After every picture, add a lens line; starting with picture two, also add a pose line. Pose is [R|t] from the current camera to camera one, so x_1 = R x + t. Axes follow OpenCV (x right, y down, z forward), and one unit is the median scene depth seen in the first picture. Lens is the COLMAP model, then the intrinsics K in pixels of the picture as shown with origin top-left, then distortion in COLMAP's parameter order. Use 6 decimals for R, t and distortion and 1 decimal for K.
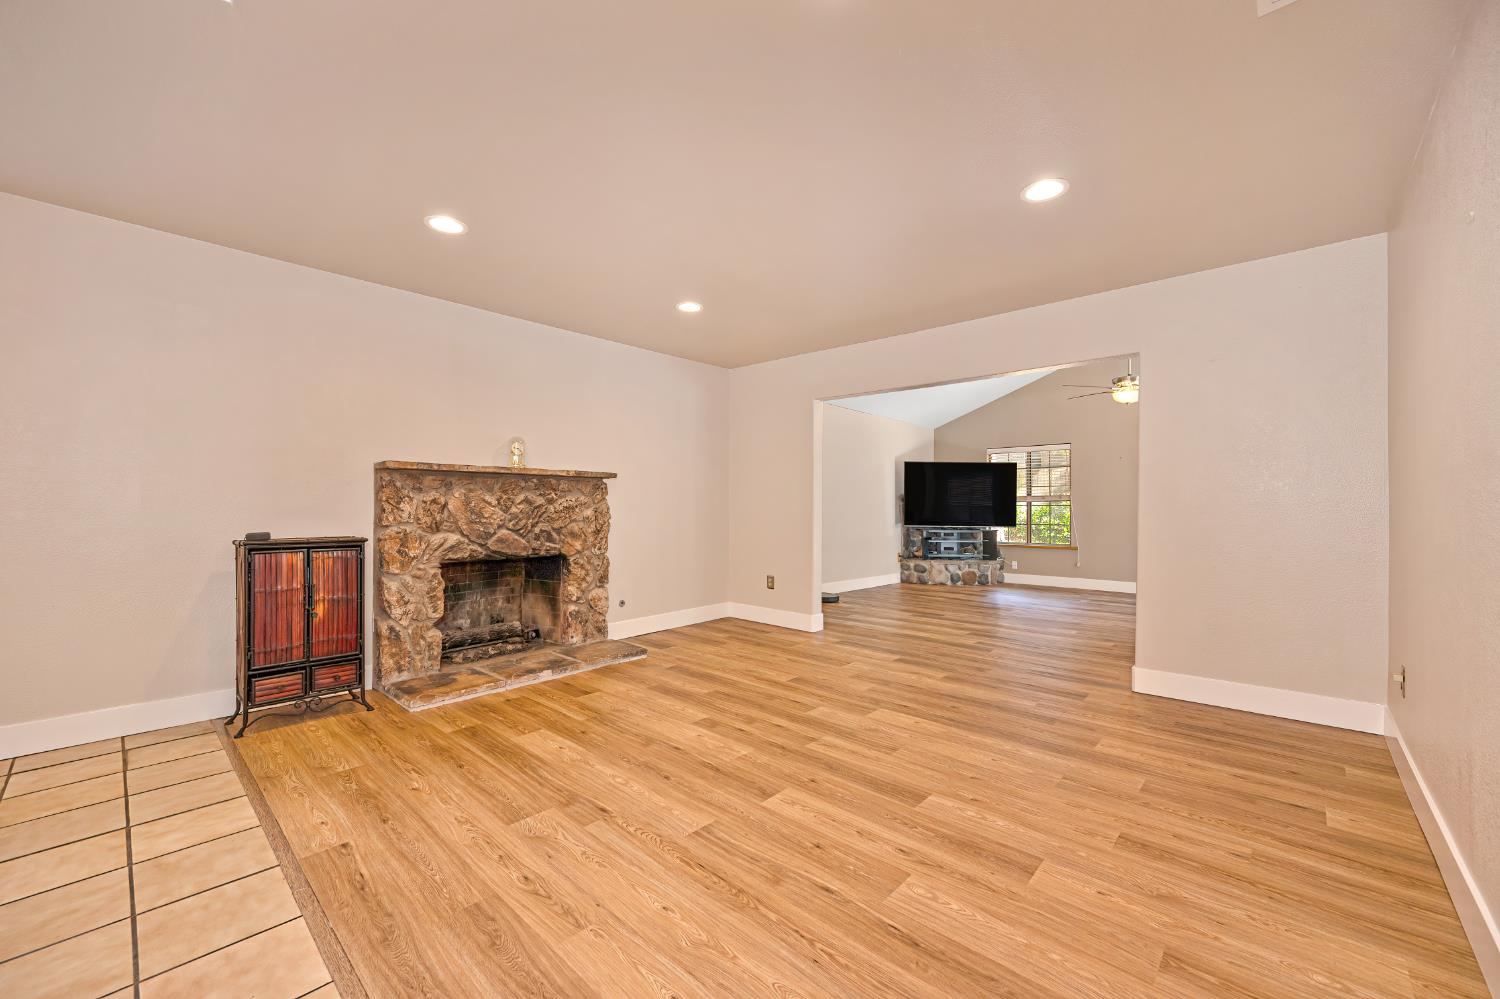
lens RADIAL K [[595.7, 0, 749.2], [0, 595.7, 505.5], [0, 0, 1]] dist [-0.001763, -0.000056]
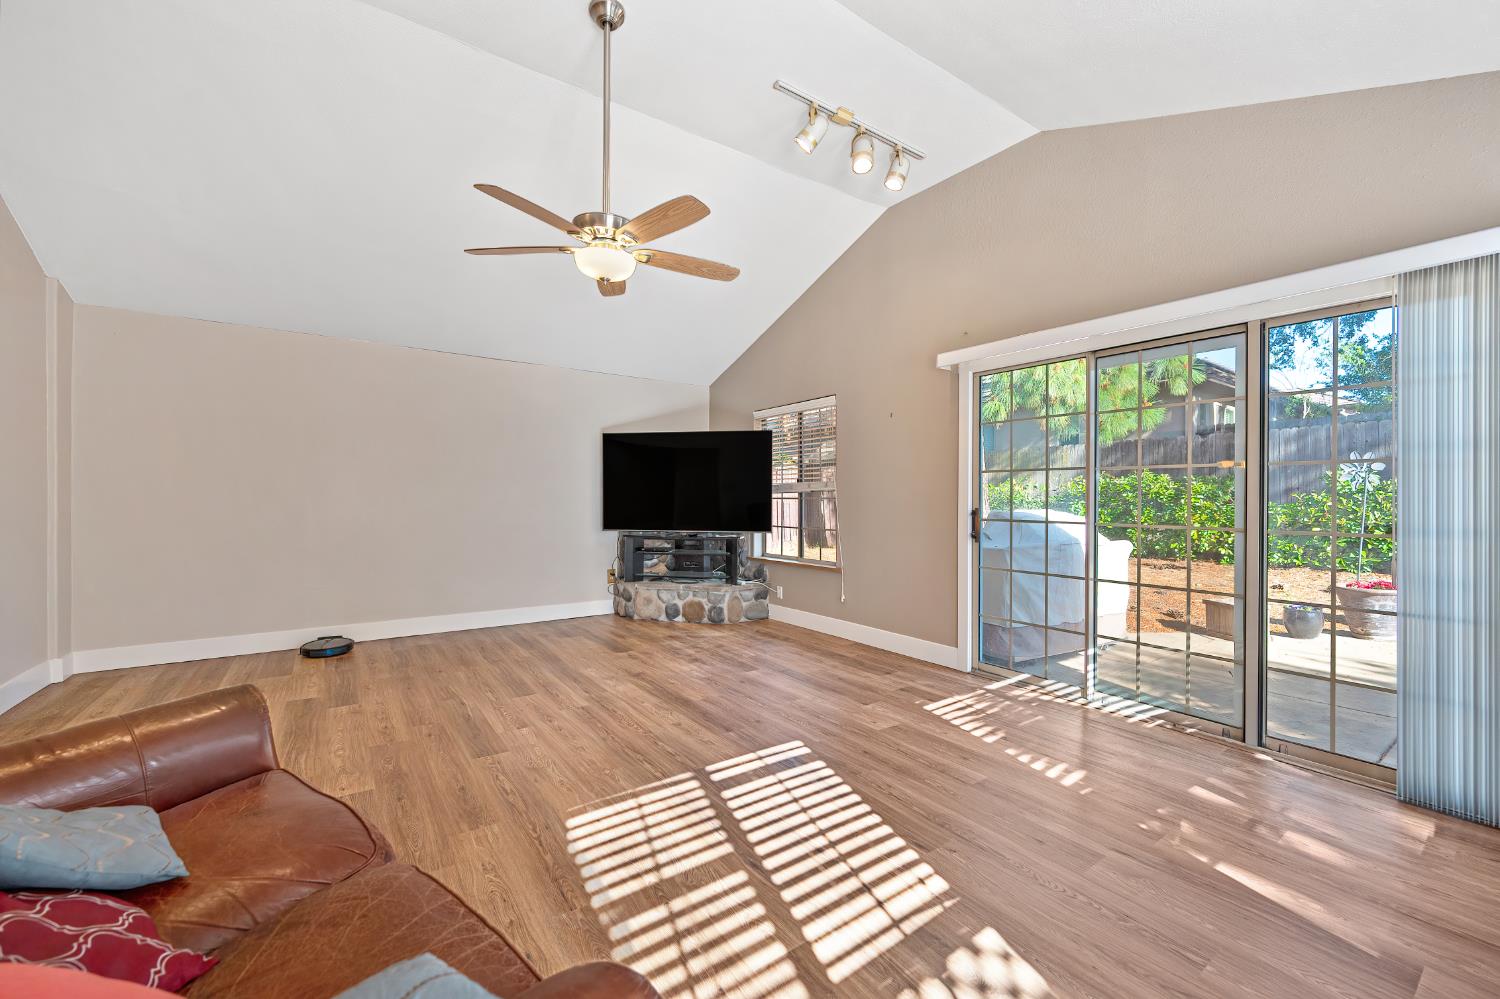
lens RADIAL K [[595.7, 0, 750.9], [0, 595.7, 496.5], [0, 0, 1]] dist [-0.001763, -0.000056]
pose [[0.977199, -0.003967, -0.212287, 1.524986], [0.004805, 0.999983, 0.003432, -0.011220], [0.212270, -0.004374, 0.977201, 1.043365]]
